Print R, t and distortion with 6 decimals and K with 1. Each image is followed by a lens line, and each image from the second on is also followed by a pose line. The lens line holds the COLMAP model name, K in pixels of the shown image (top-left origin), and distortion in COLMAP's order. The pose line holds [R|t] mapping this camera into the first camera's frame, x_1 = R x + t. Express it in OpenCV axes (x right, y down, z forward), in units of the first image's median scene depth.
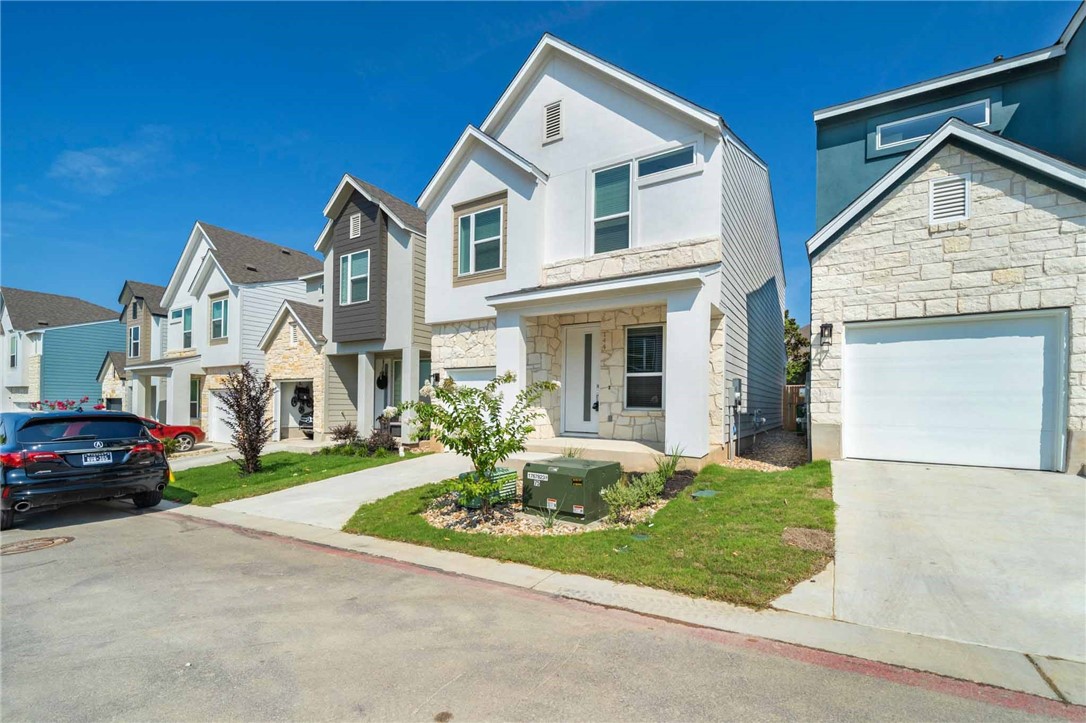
lens RADIAL K [[458.1, 0, 544.9], [0, 458.1, 390.7], [0, 0, 1]] dist [-0.000642, -0.000170]
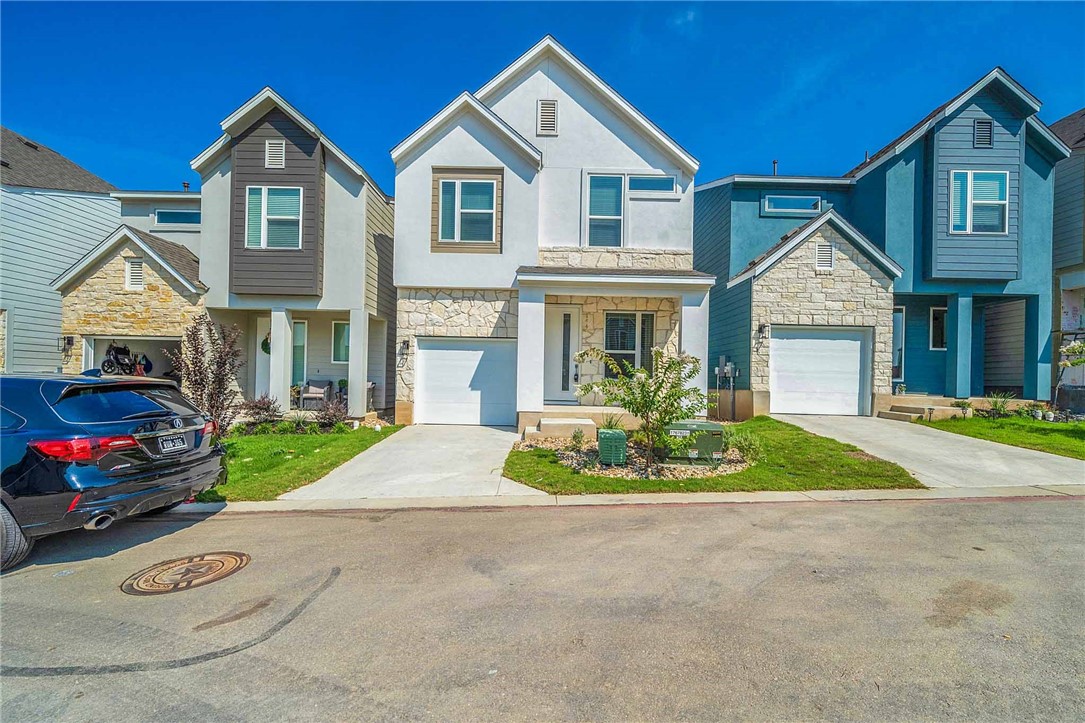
lens RADIAL K [[449.0, 0, 543.7], [0, 449.0, 366.8], [0, 0, 1]] dist [-0.000740, -0.000178]
pose [[0.854628, 0.024025, 0.518684, -0.559828], [-0.027228, 0.999628, -0.001438, 0.011135], [-0.518526, -0.012894, 0.854965, 0.084560]]
